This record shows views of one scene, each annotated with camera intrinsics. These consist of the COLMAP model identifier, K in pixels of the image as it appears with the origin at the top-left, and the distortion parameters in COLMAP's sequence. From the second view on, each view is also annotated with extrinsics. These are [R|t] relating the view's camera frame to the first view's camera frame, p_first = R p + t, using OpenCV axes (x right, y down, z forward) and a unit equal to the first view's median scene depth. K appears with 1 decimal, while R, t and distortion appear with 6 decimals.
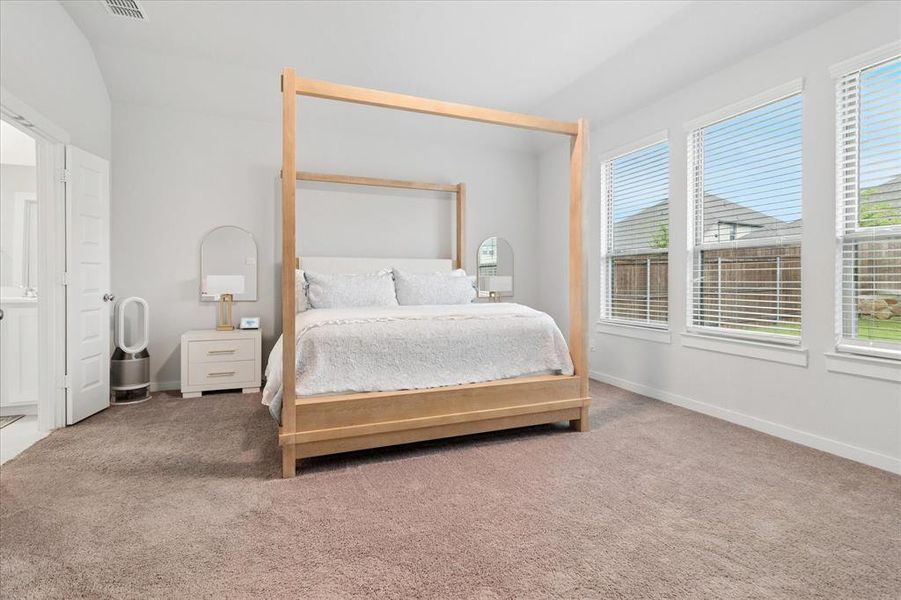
lens RADIAL K [[437.3, 0, 454.0], [0, 437.3, 280.6], [0, 0, 1]] dist [-0.001331, 0.001284]
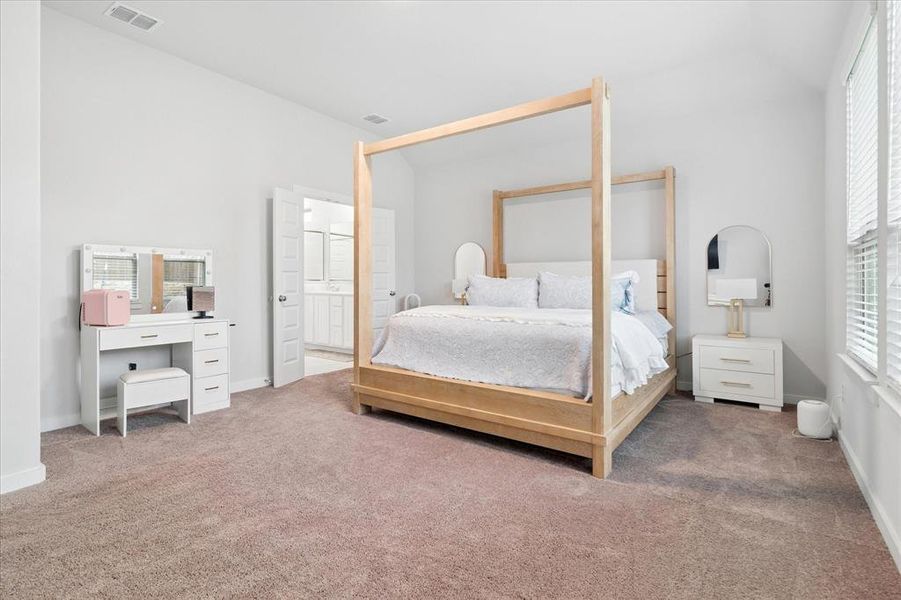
lens RADIAL K [[438.4, 0, 452.9], [0, 438.4, 282.8], [0, 0, 1]] dist [0.000385, 0.000240]
pose [[0.541162, 0.002248, -0.840915, 0.854431], [-0.003162, 0.999995, 0.000638, -0.002101], [0.840912, 0.002313, 0.541166, 0.371371]]
